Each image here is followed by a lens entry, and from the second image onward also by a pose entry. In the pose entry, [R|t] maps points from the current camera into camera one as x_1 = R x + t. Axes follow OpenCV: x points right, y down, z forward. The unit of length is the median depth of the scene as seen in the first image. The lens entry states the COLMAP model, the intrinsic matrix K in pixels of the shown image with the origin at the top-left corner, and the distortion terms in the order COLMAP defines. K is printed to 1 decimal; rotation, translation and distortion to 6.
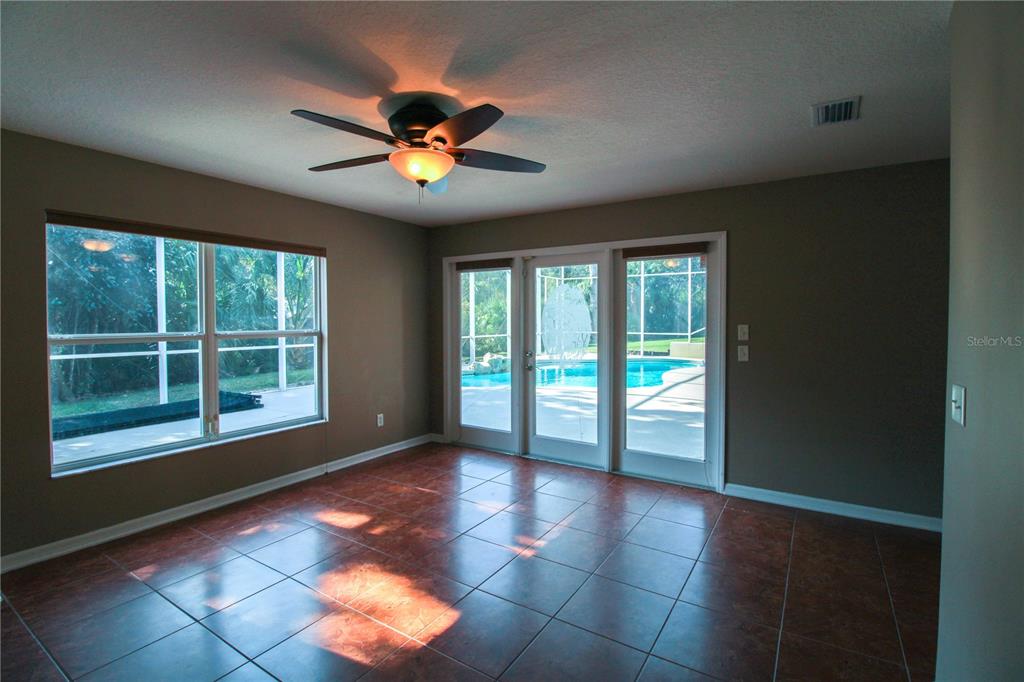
lens RADIAL K [[479.3, 0, 512.9], [0, 479.3, 332.8], [0, 0, 1]] dist [-0.001330, -0.002570]
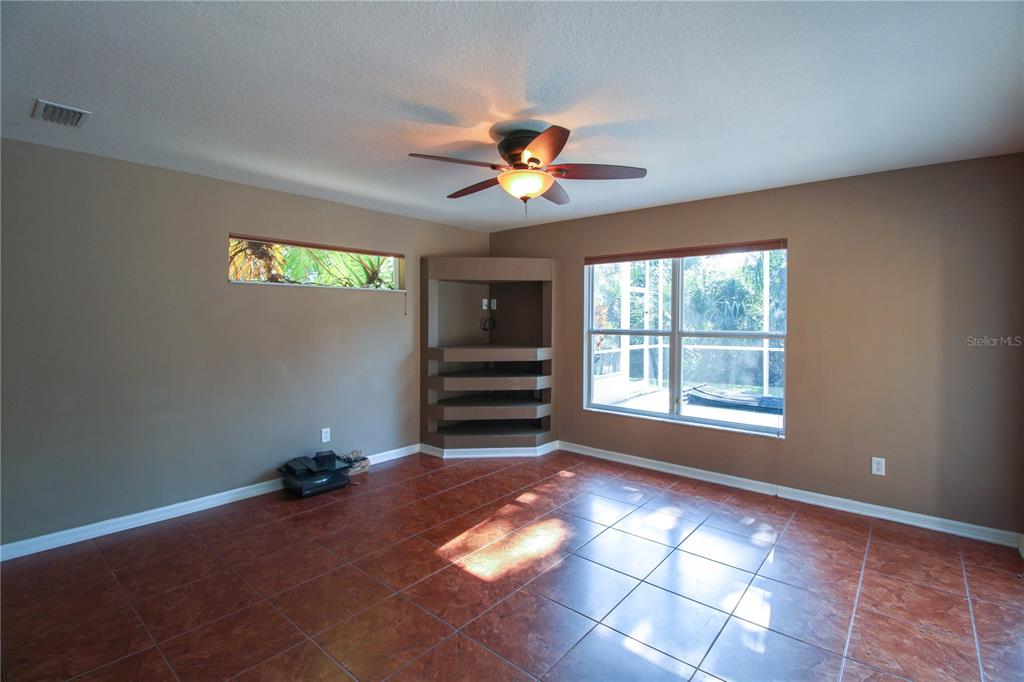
lens RADIAL K [[479.3, 0, 524.9], [0, 479.3, 322.7], [0, 0, 1]] dist [-0.001330, -0.002570]
pose [[-0.113816, 0.007845, -0.993471, 0.629766], [-0.036493, 0.999261, 0.012072, -0.020599], [0.992831, 0.037629, -0.113446, 0.752459]]
